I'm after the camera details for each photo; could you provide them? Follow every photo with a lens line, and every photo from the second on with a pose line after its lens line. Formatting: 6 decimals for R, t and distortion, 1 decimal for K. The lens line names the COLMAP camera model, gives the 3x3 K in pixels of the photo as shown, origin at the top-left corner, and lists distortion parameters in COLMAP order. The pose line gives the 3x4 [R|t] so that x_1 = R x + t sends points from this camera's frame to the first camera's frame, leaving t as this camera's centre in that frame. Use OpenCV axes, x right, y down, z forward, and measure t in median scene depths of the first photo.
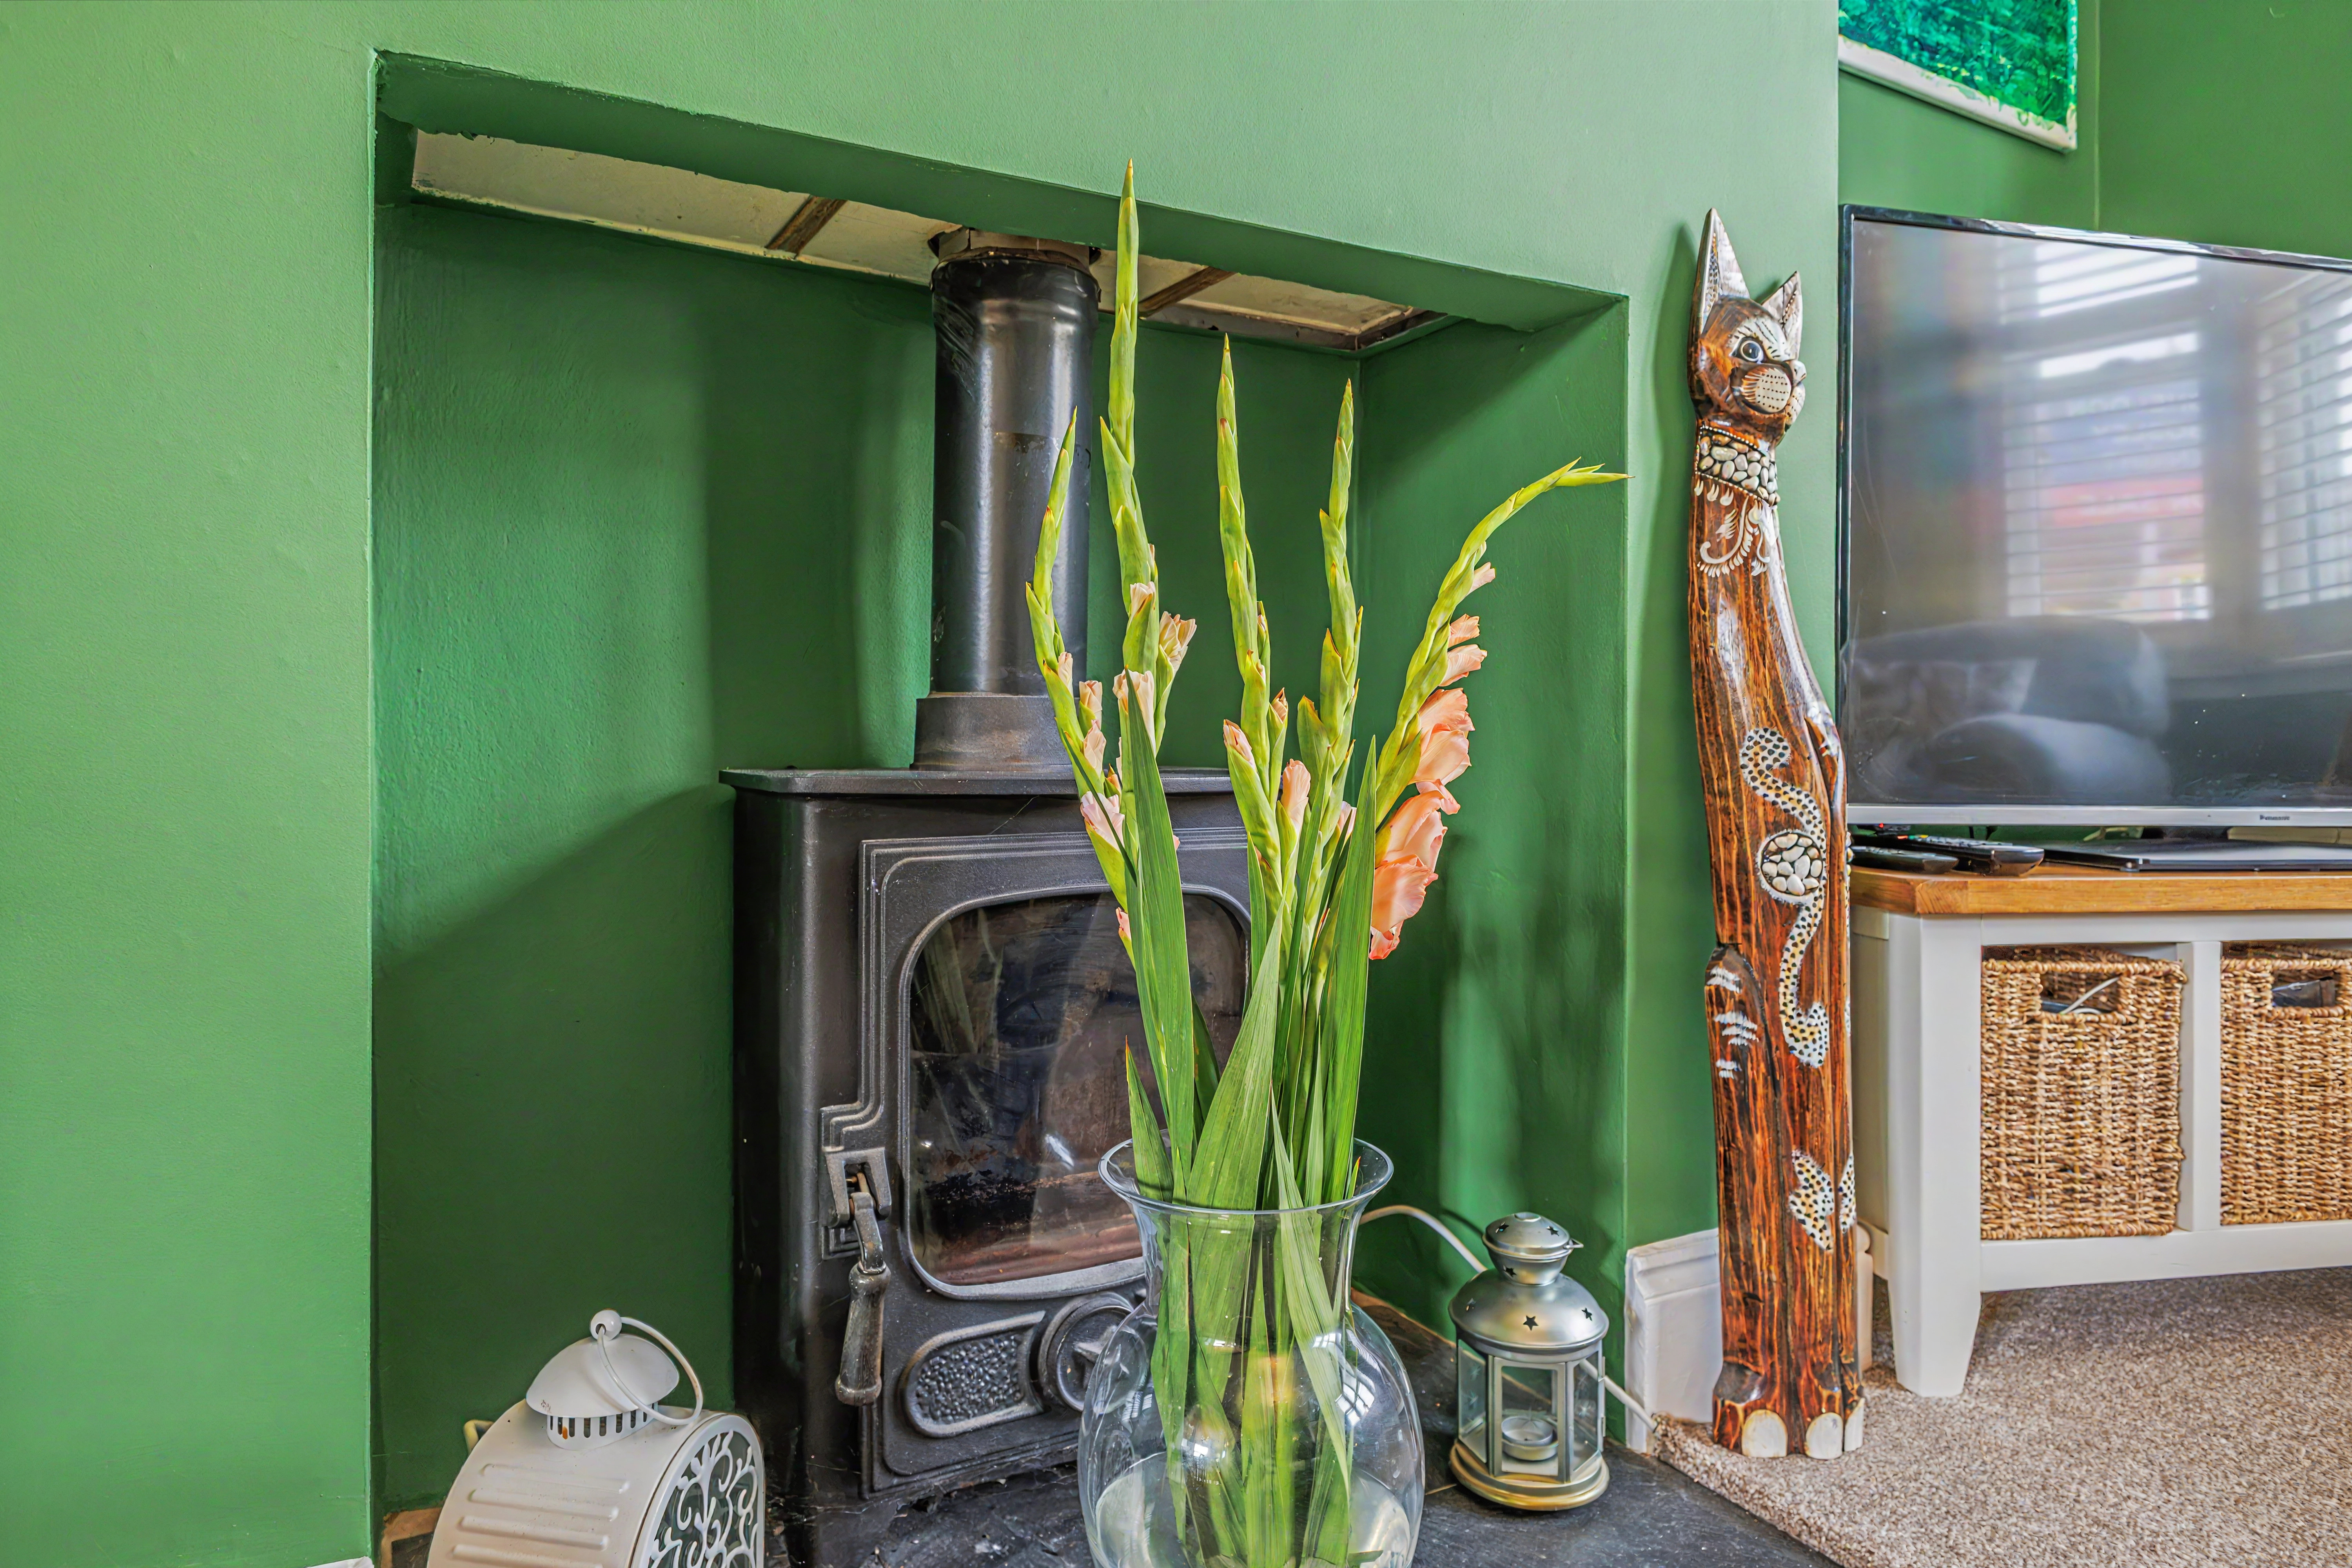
lens RADIAL K [[1439.8, 0, 1178.0], [0, 1439.8, 738.3], [0, 0, 1]] dist [0.003476, 0.001111]
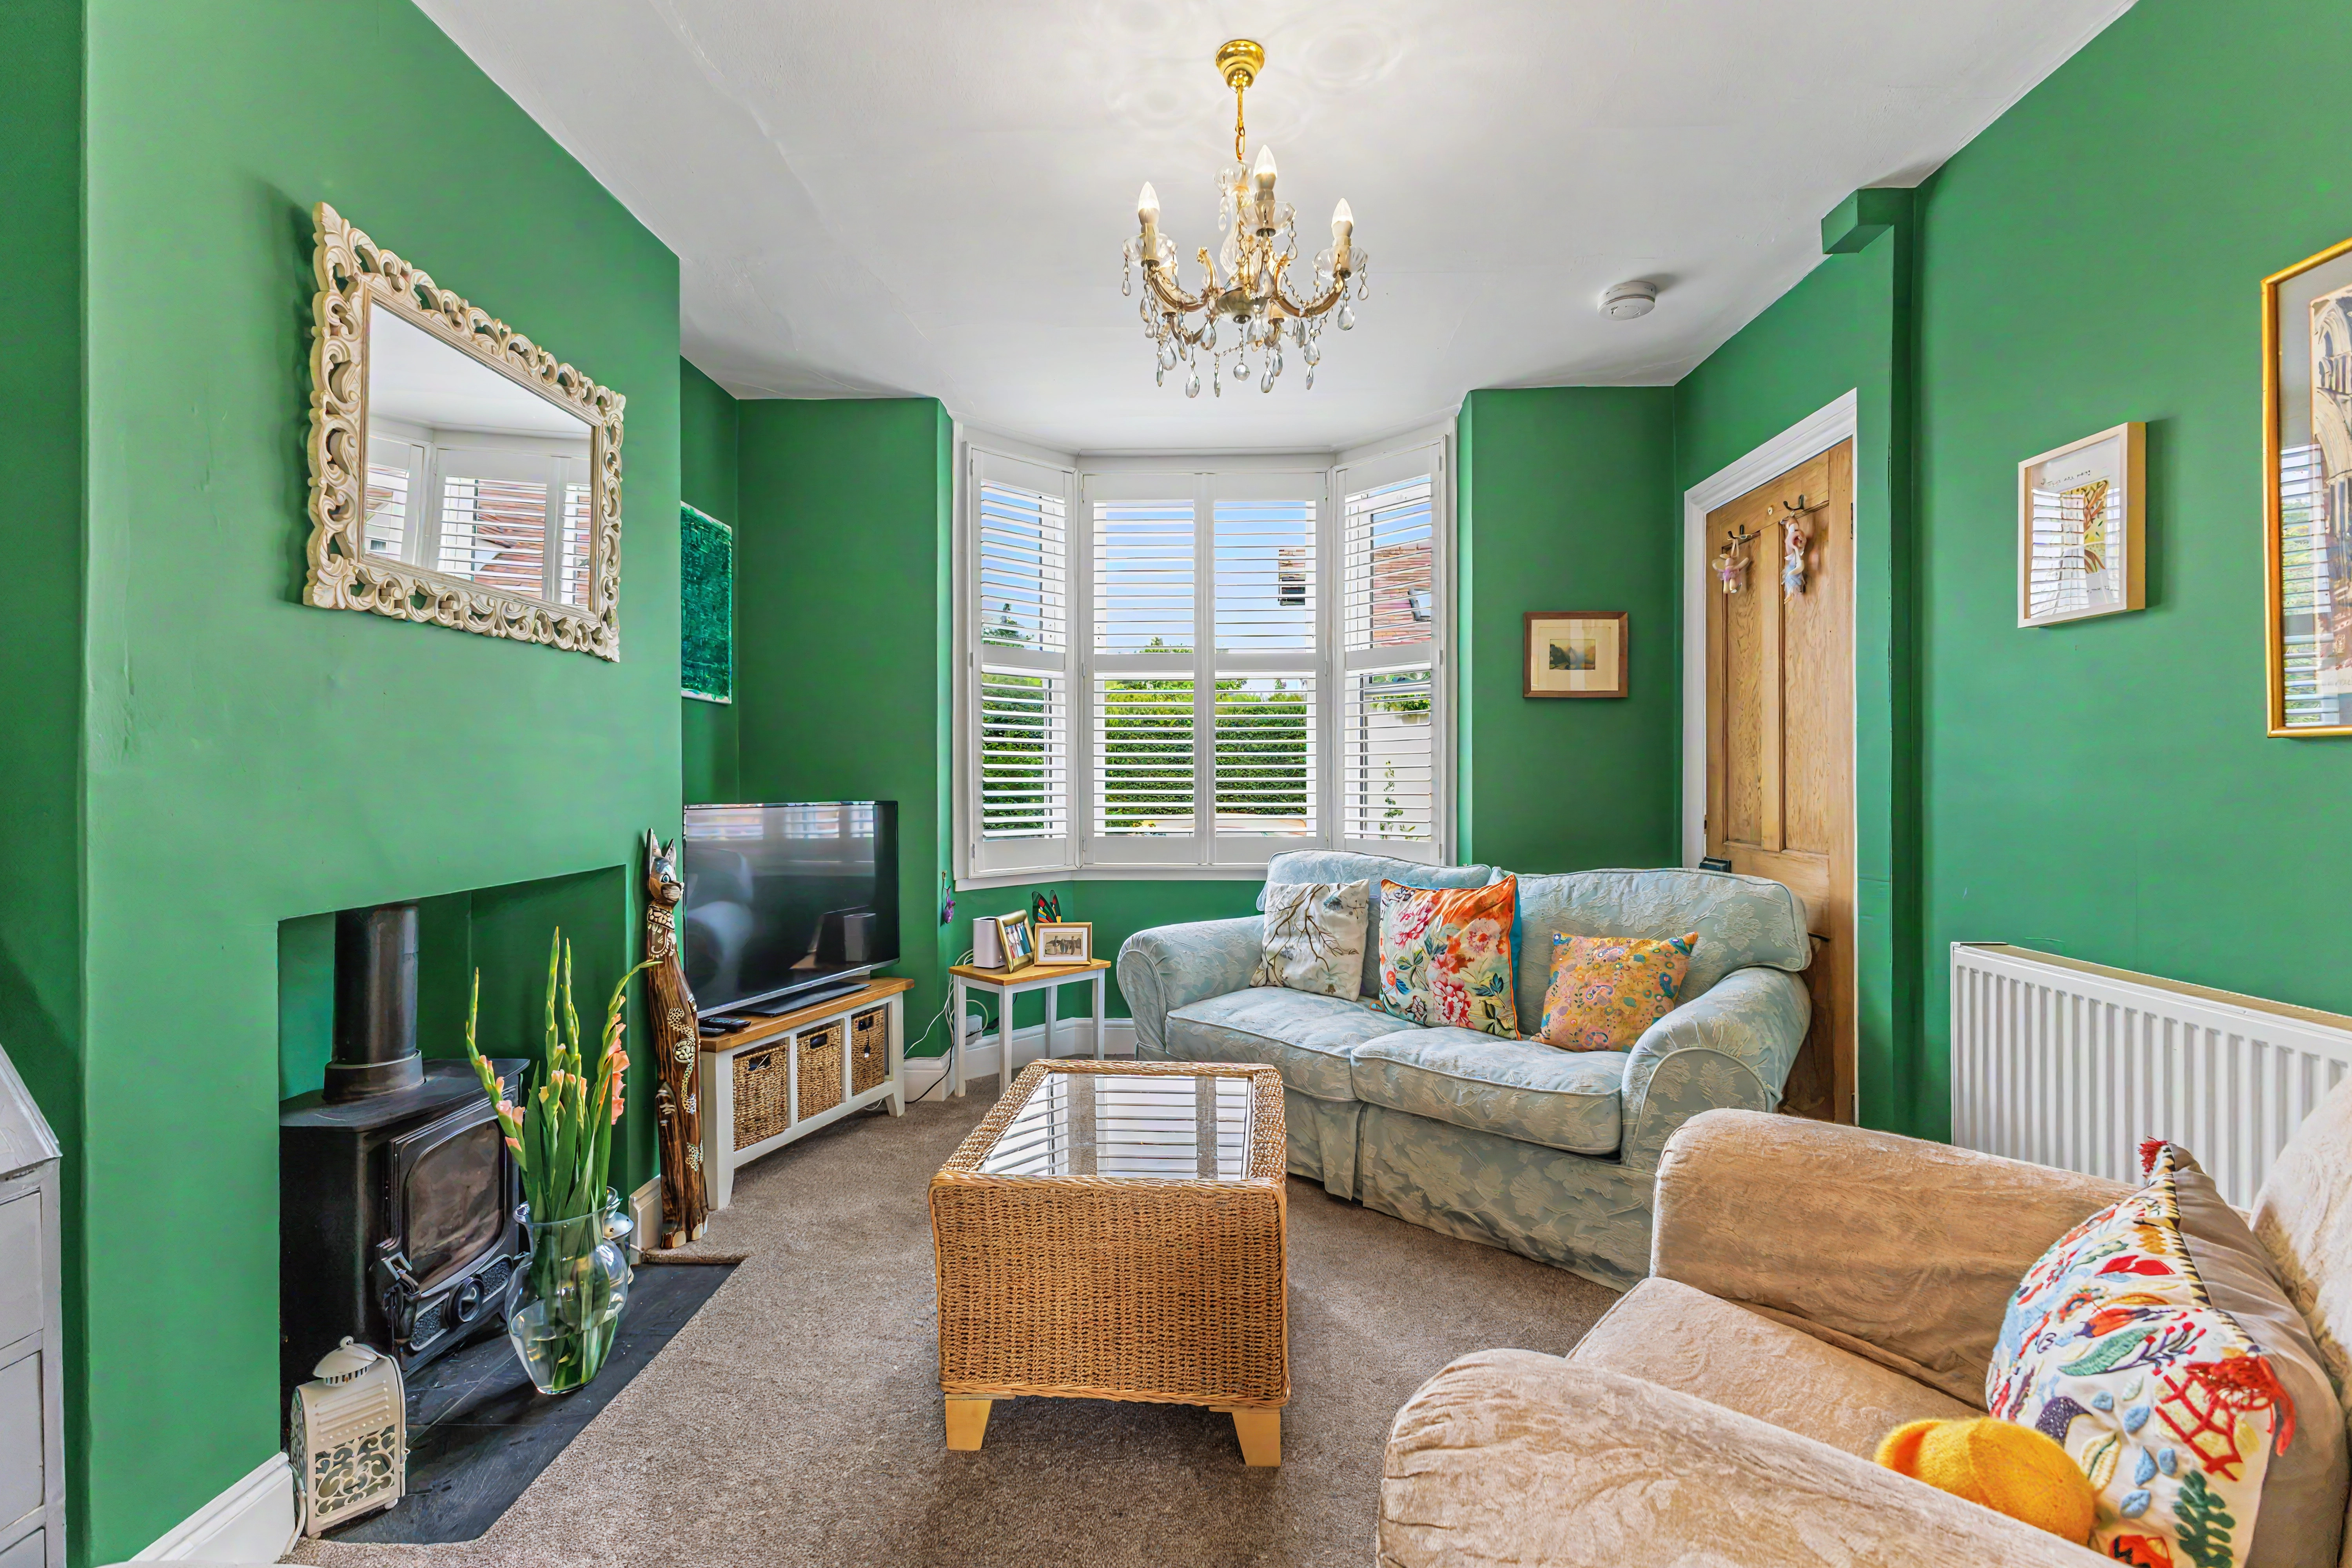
lens RADIAL K [[1031.2, 0, 1182.5], [0, 1031.2, 776.9], [0, 0, 1]] dist [0.000727, -0.000073]
pose [[0.511150, -0.012053, 0.859407, -0.890566], [0.013373, 0.999892, 0.006069, -0.481766], [-0.859387, 0.008391, 0.511256, -1.013261]]
